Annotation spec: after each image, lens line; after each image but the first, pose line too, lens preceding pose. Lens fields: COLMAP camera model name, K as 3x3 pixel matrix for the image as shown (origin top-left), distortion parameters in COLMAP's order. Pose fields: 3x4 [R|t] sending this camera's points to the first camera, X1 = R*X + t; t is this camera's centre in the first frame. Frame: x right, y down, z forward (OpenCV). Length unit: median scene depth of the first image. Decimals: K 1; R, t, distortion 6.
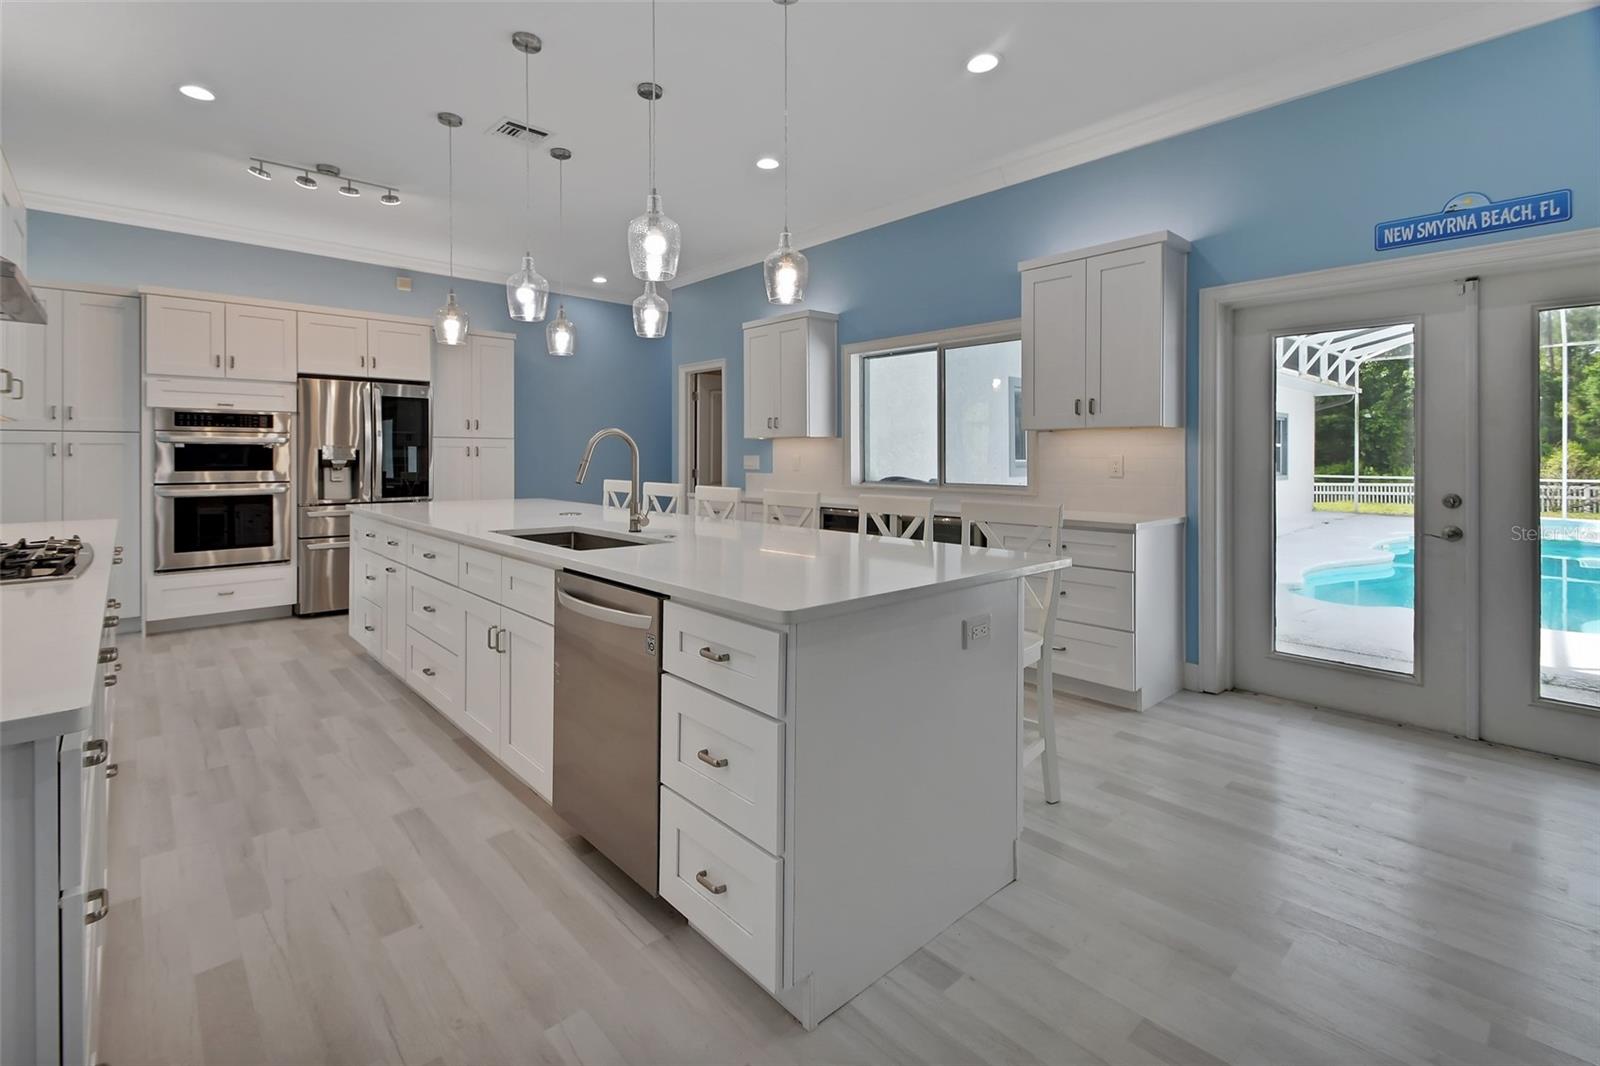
lens RADIAL K [[718.4, 0, 797.2], [0, 718.4, 455.1], [0, 0, 1]] dist [0.002750, 0.000203]
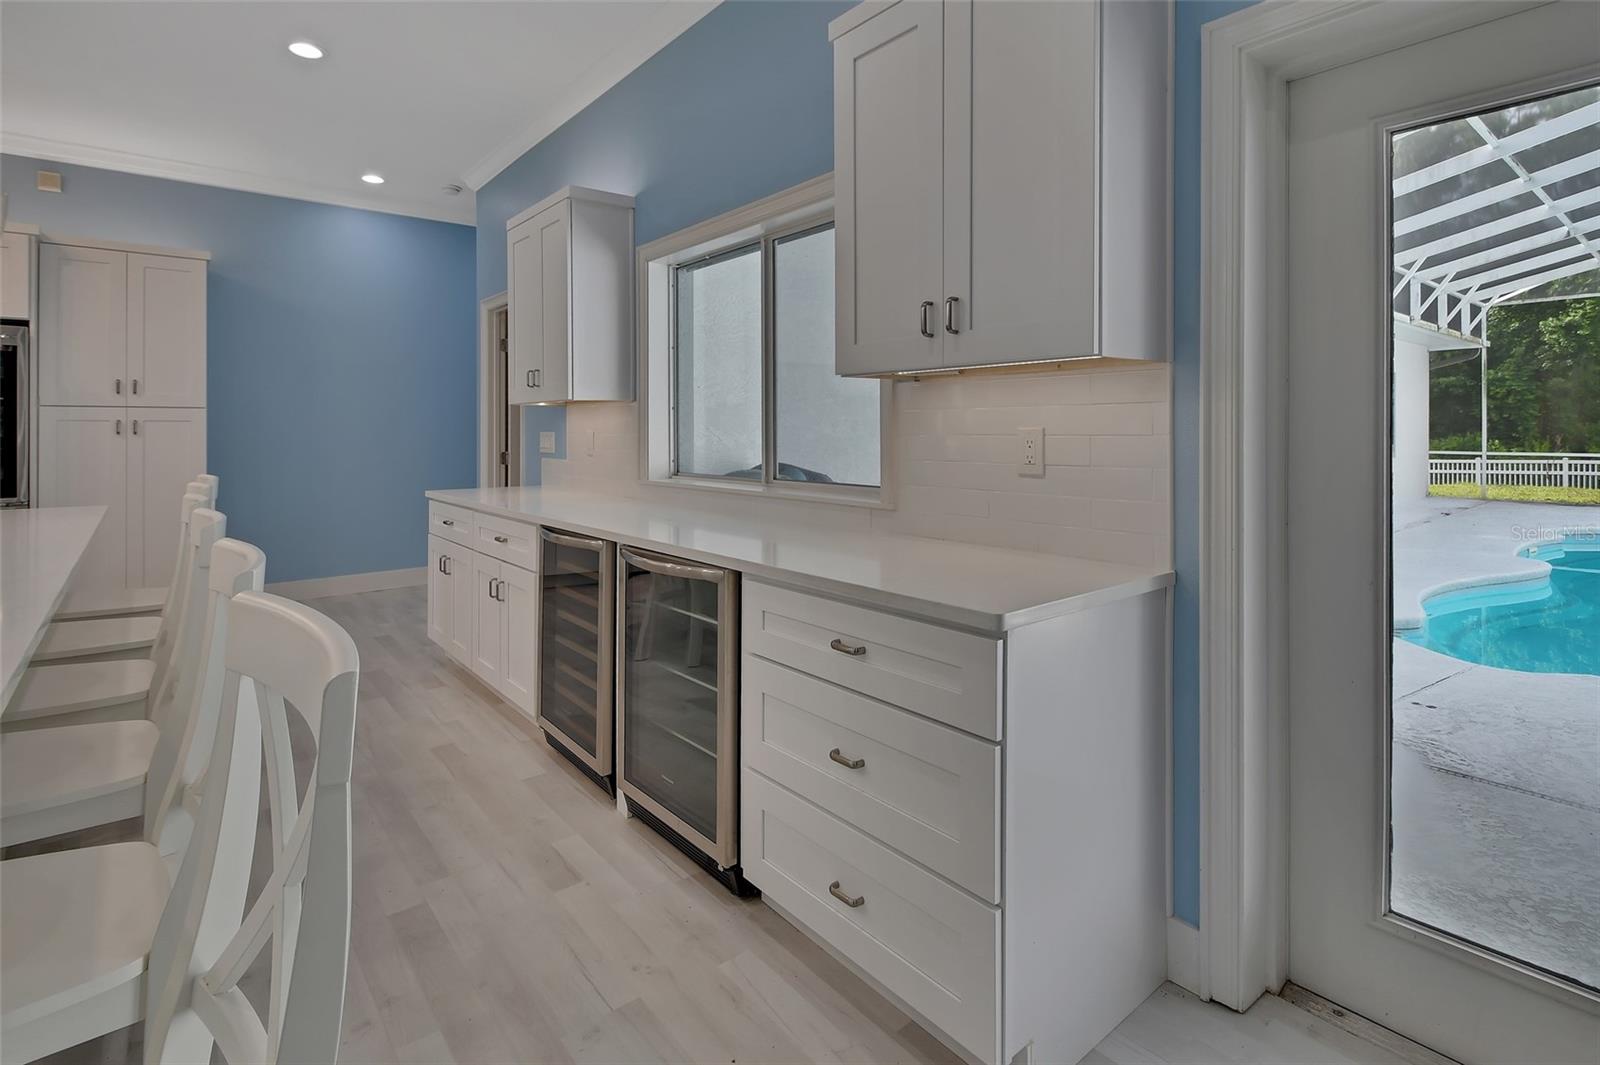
lens RADIAL K [[784.5, 0, 795.6], [0, 784.5, 433.4], [0, 0, 1]] dist [-0.001509, -0.000817]
pose [[0.998700, -0.005022, -0.050726, 0.239130], [0.005284, 0.999973, 0.005029, 0.000346], [0.050699, -0.005291, 0.998700, 0.368149]]
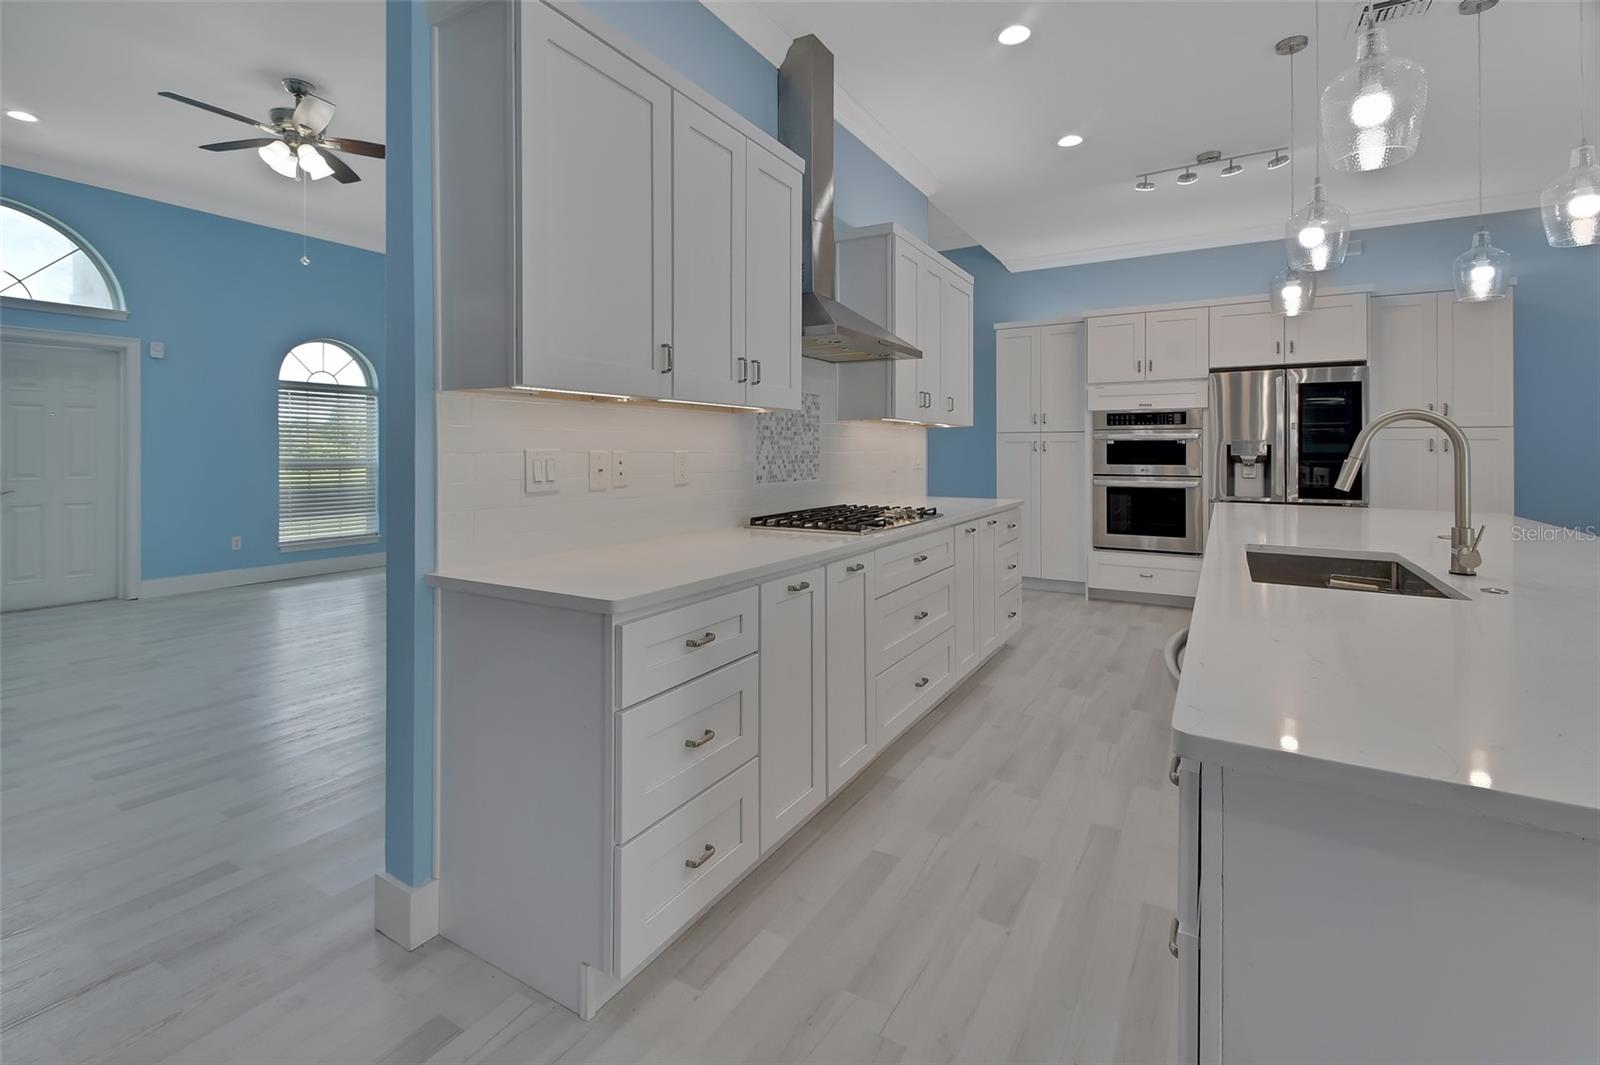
lens RADIAL K [[717.5, 0, 767.0], [0, 717.5, 451.6], [0, 0, 1]] dist [0.001060, 0.000018]
pose [[0.258926, 0.001327, -0.965896, 0.111839], [0.000719, 0.999999, 0.001566, -0.000206], [0.965897, -0.001100, 0.258925, 0.144522]]
